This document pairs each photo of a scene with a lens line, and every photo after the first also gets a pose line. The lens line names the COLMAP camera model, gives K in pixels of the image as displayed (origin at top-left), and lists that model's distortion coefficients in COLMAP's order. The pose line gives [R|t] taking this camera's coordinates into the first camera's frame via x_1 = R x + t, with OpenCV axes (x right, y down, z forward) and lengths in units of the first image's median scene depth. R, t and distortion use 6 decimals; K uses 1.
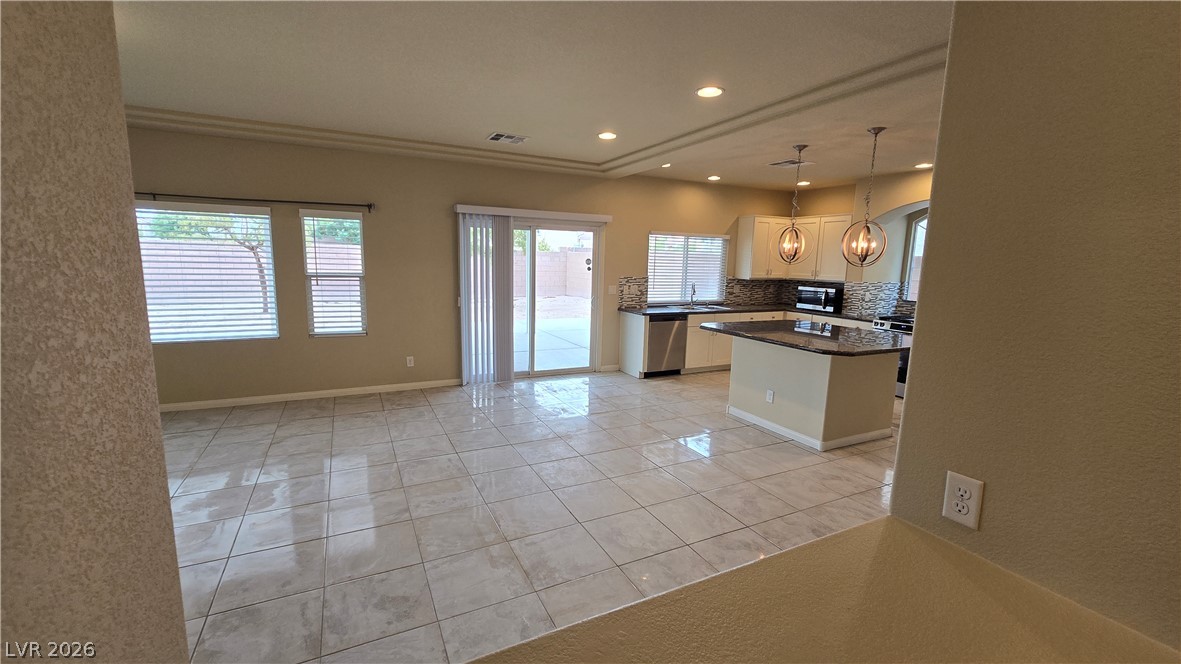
lens RADIAL K [[483.8, 0, 585.2], [0, 483.8, 330.8], [0, 0, 1]] dist [0.000168, 0.000314]
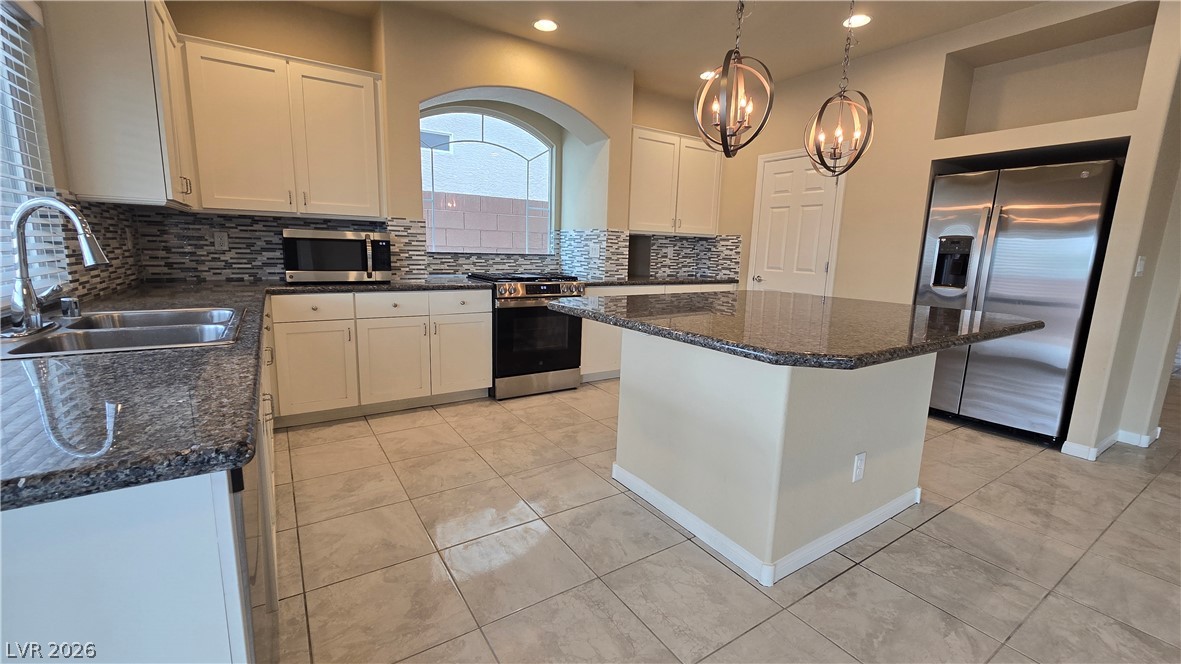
lens RADIAL K [[483.8, 0, 589.0], [0, 483.8, 331.8], [0, 0, 1]] dist [0.000168, 0.000314]
pose [[-0.108041, -0.199375, 0.973949, 0.006609], [0.117534, 0.970251, 0.211656, -0.069560], [-0.987174, 0.137340, -0.081393, 0.858114]]
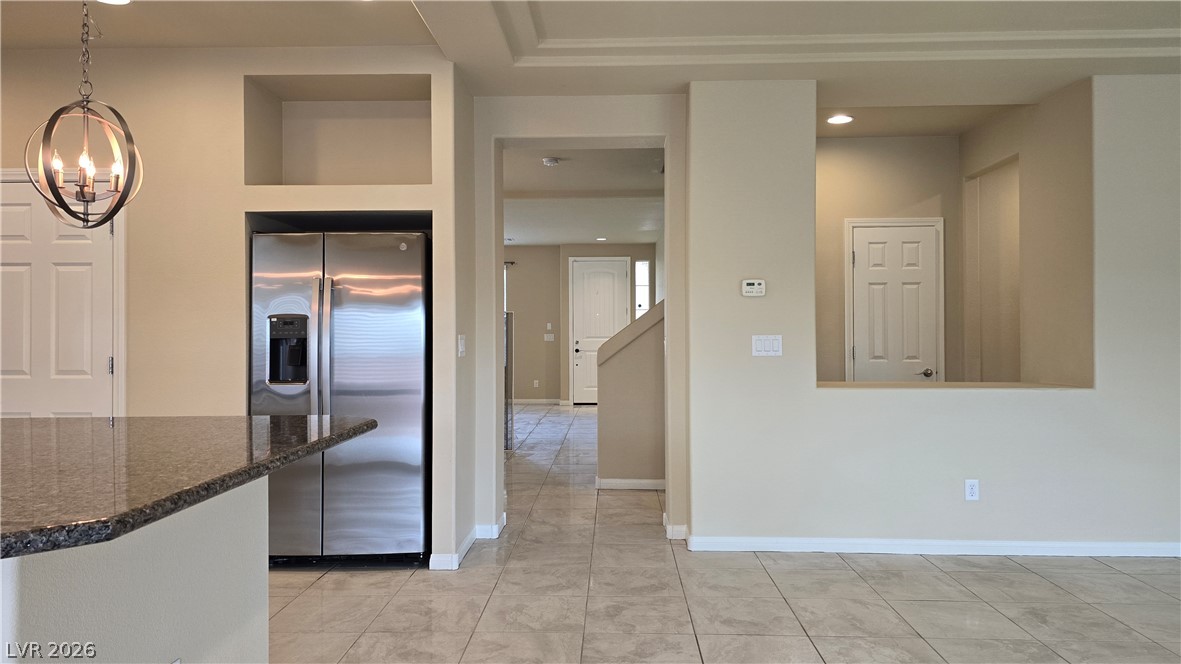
lens RADIAL K [[793.9, 0, 592.1], [0, 793.9, 324.8], [0, 0, 1]] dist [0.029054, -0.009259]
pose [[-0.879990, -0.017712, 0.474661, -0.024880], [0.052516, 0.989550, 0.134286, -0.077381], [-0.472079, 0.143097, -0.869864, 0.853168]]
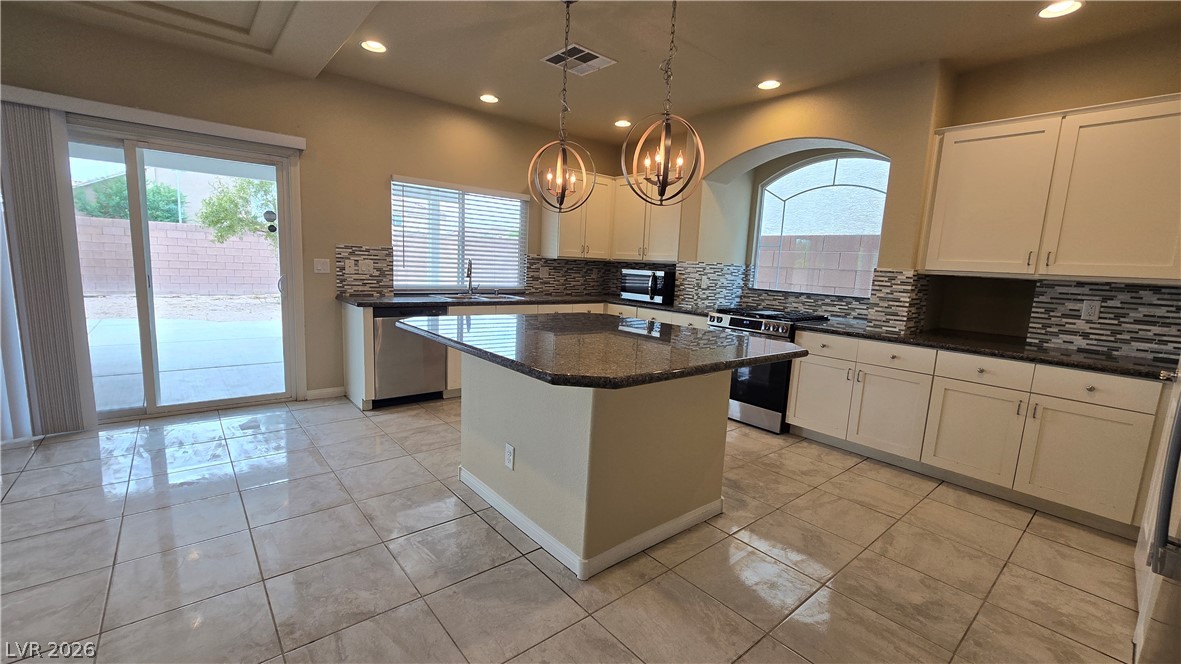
lens RADIAL K [[483.8, 0, 585.4], [0, 483.8, 332.2], [0, 0, 1]] dist [0.000168, 0.000314]
pose [[0.972530, -0.011402, 0.232497, 0.233101], [0.010846, 0.999934, 0.003670, 0.000692], [-0.232524, -0.001047, 0.972590, 0.323824]]
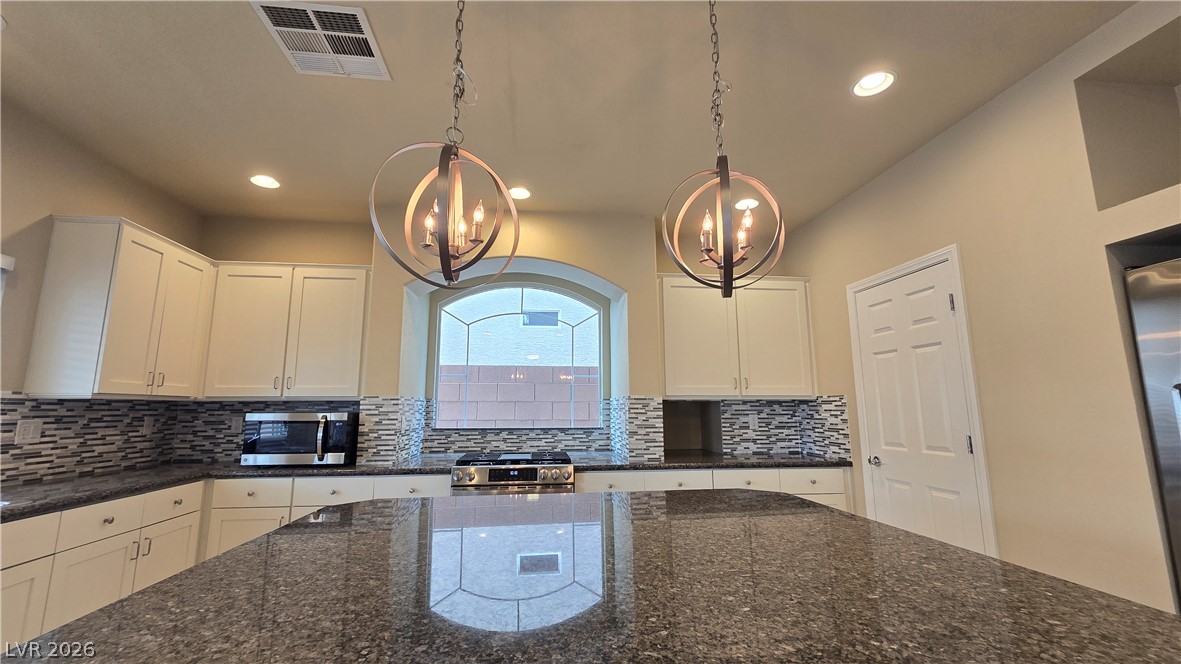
lens RADIAL K [[483.8, 0, 588.3], [0, 483.8, 331.6], [0, 0, 1]] dist [0.000168, 0.000314]
pose [[0.340508, 0.124924, 0.931906, 0.154124], [0.152515, 0.970670, -0.185848, -0.040334], [-0.927790, 0.205412, 0.311468, 0.626663]]
